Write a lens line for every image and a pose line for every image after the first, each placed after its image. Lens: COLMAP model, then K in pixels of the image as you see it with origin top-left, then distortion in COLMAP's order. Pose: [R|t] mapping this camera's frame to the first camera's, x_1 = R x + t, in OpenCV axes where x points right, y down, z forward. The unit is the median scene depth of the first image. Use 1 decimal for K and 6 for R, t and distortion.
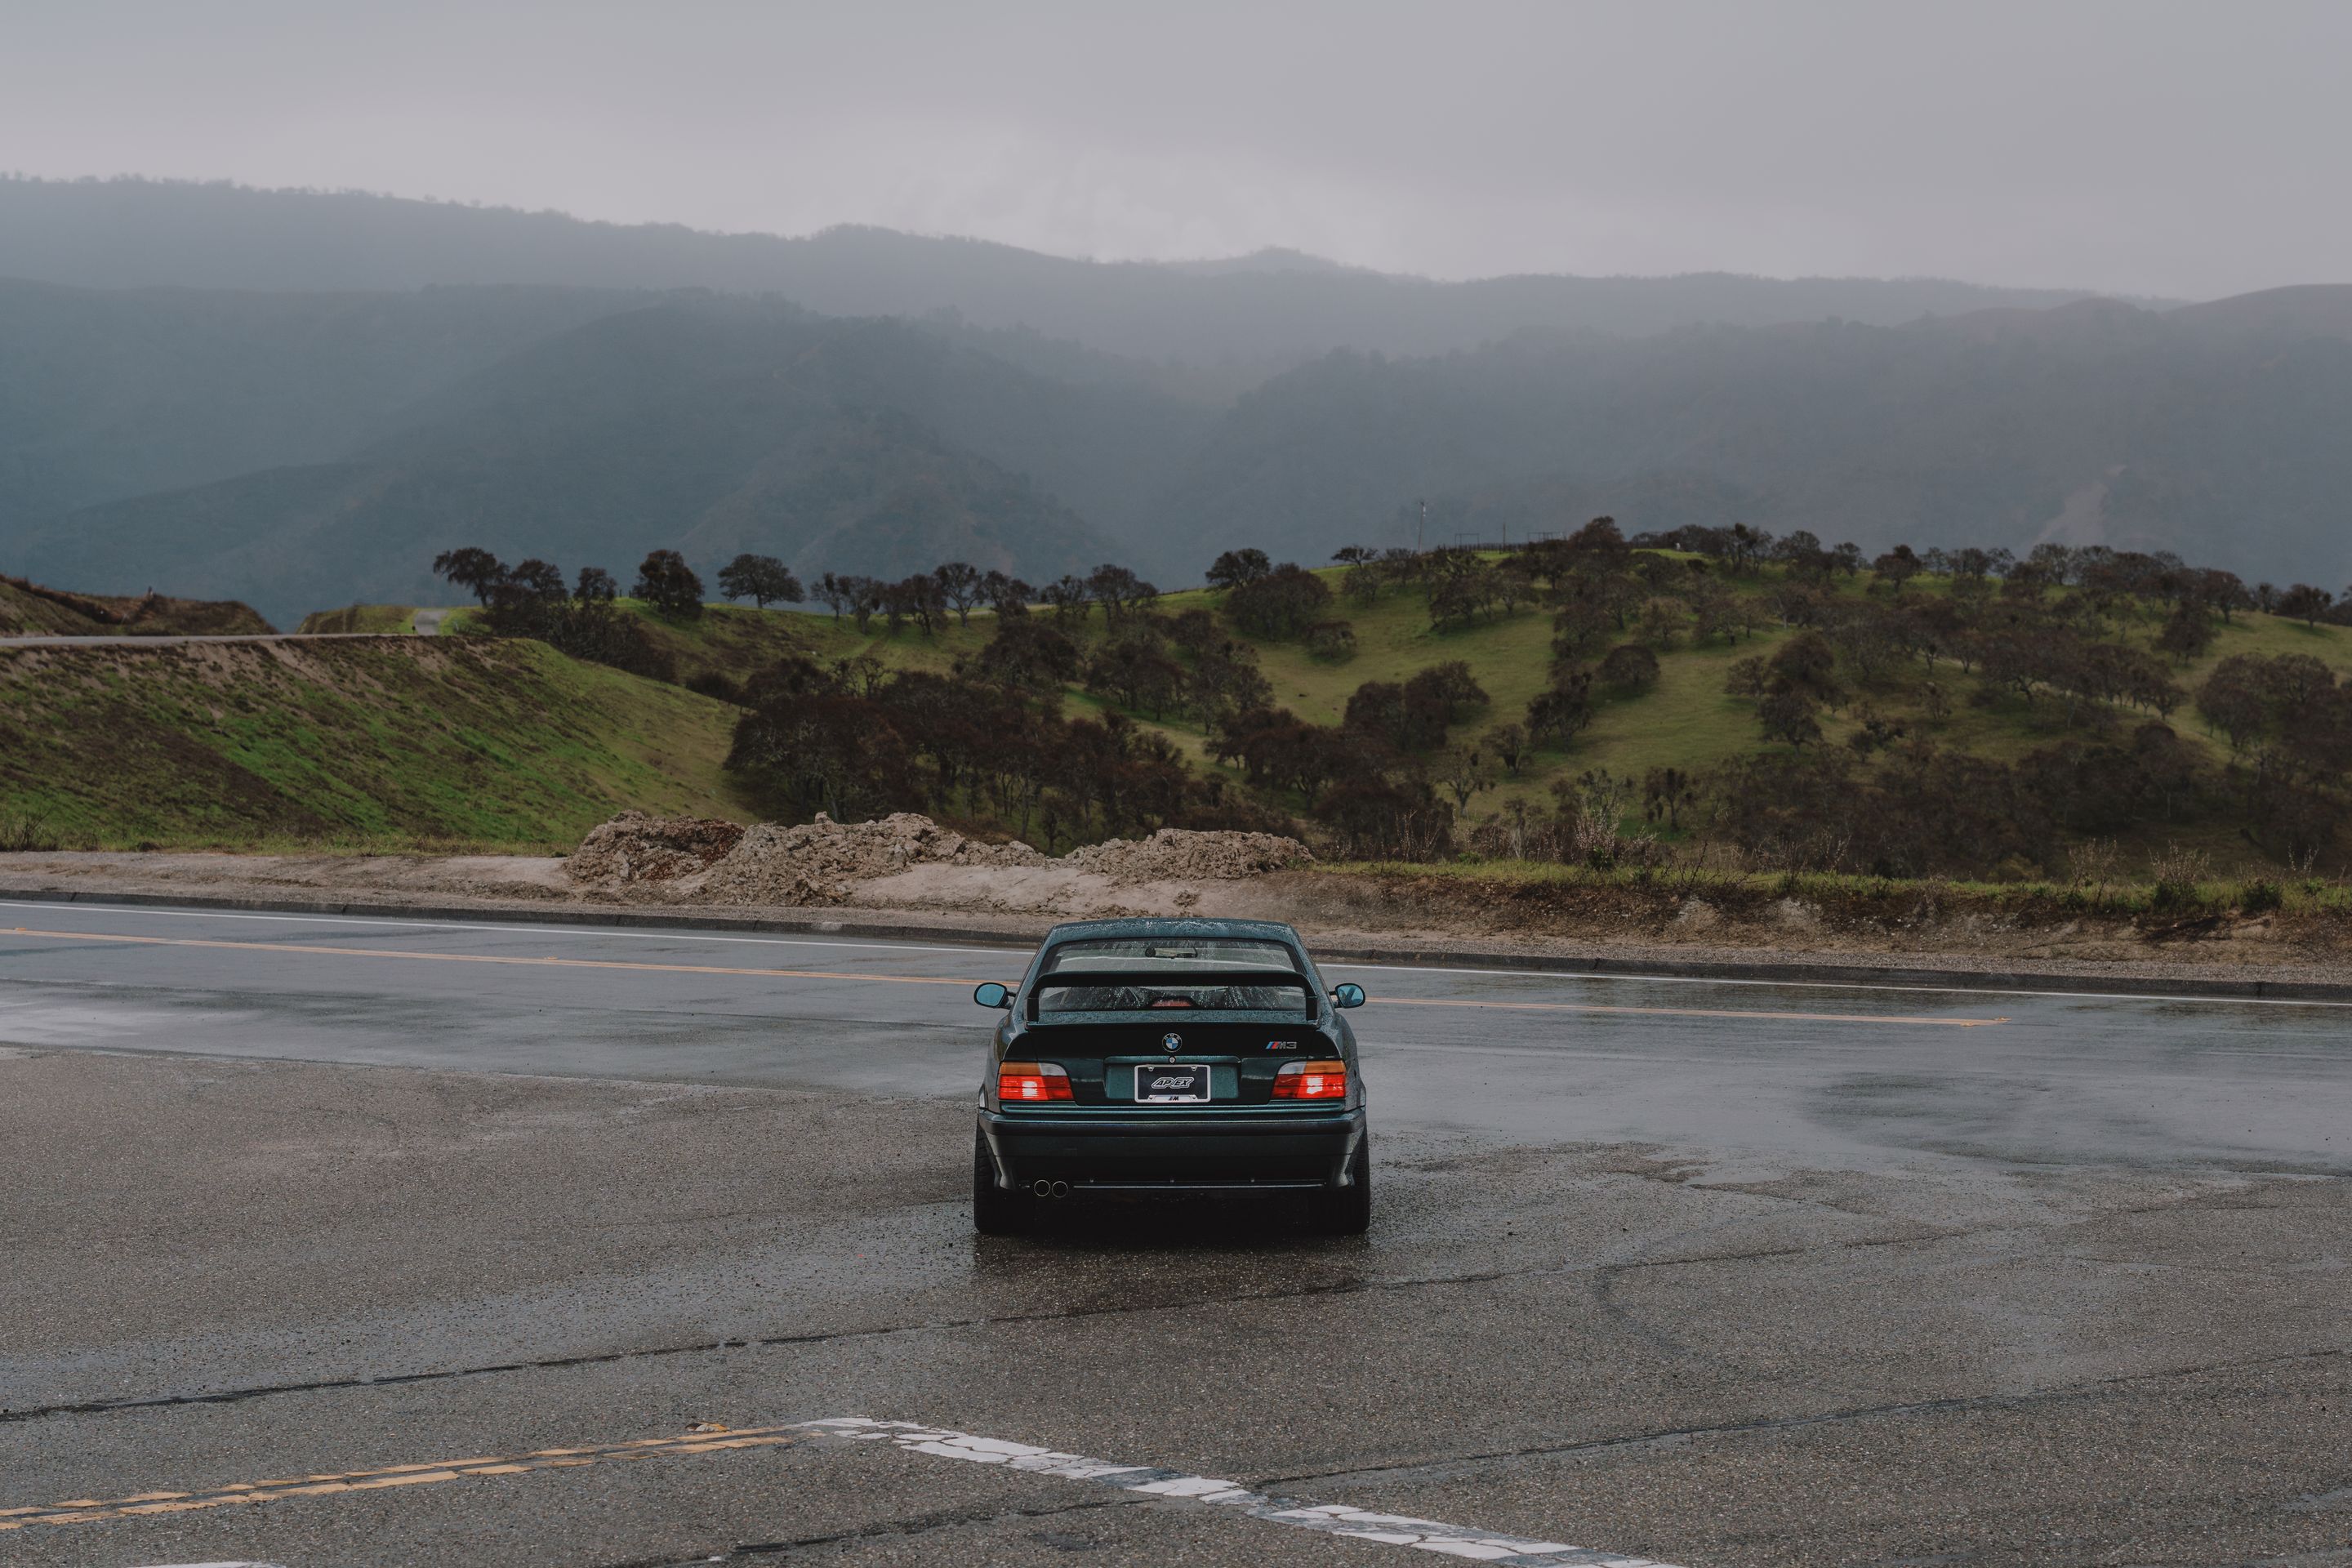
lens RADIAL K [[5049.3, 0, 1139.9], [0, 5049.3, 677.5], [0, 0, 1]] dist [0.033210, 0.000000]
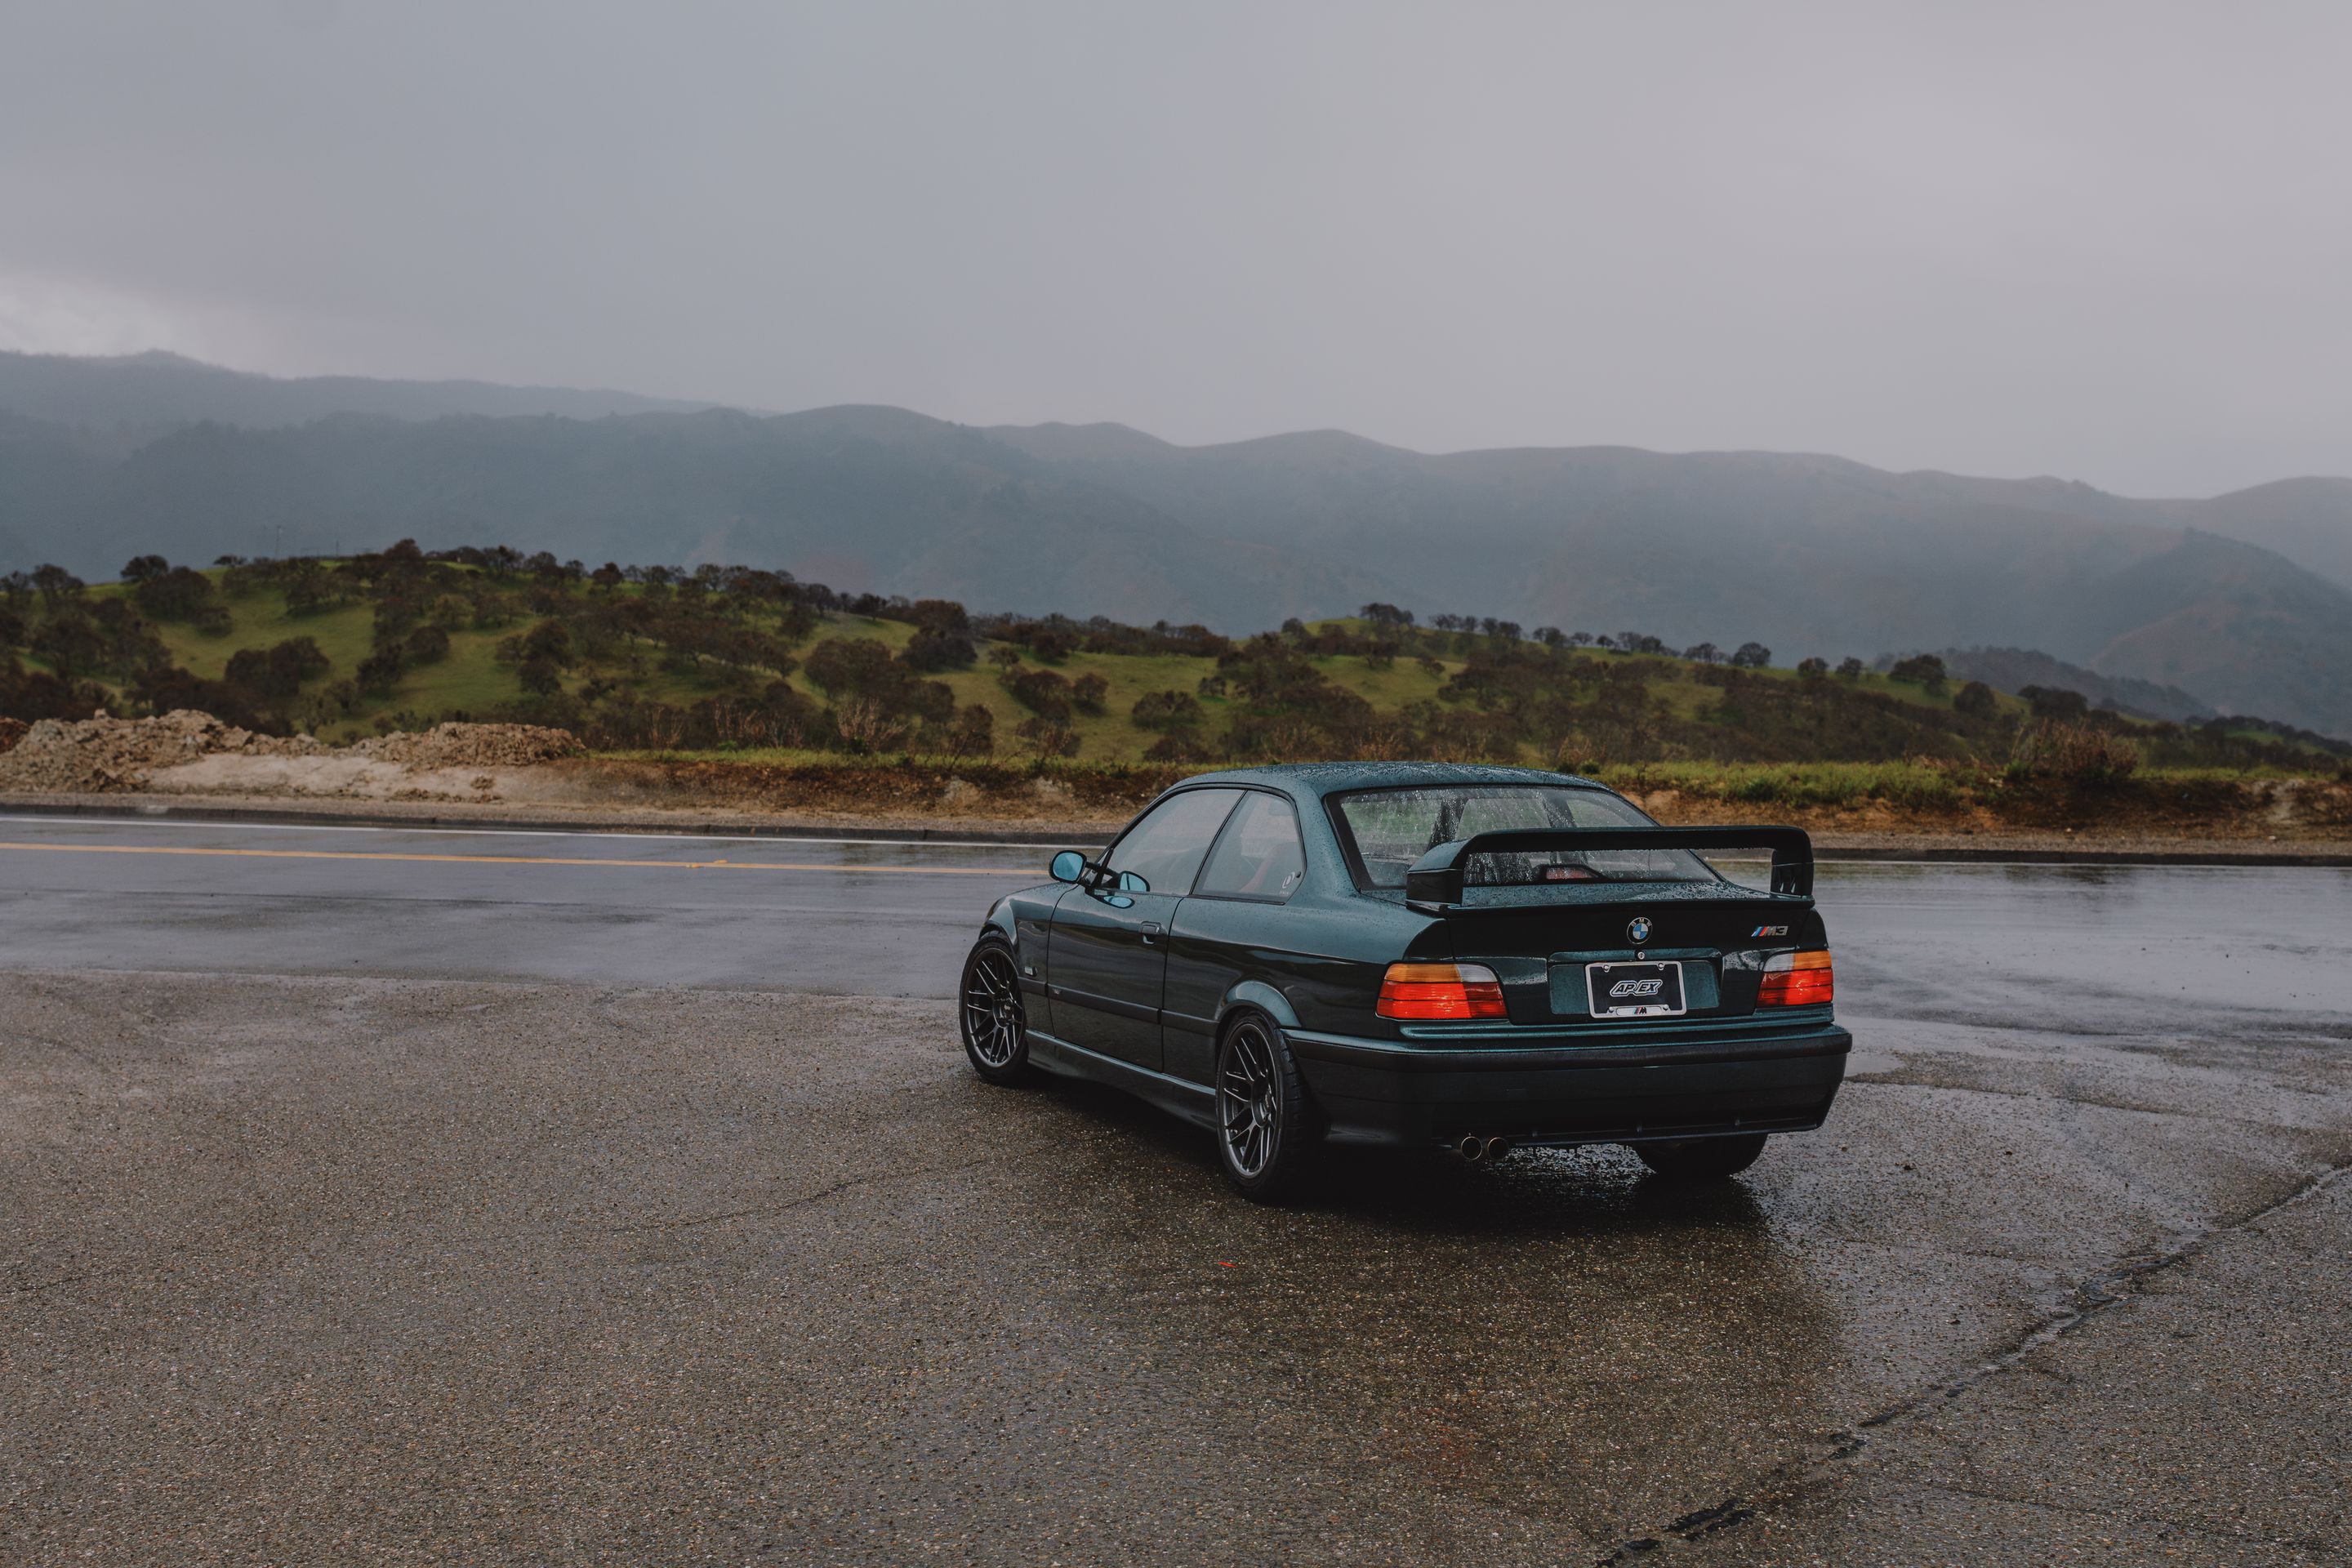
lens RADIAL K [[3077.1, 0, 1207.9], [0, 3077.1, 707.0], [0, 0, 1]] dist [0.003631, 0.000000]
pose [[0.926898, 0.004085, 0.375291, -0.088781], [-0.008861, 0.999900, 0.010999, 0.015934], [-0.375209, -0.013521, 0.926842, 0.268673]]
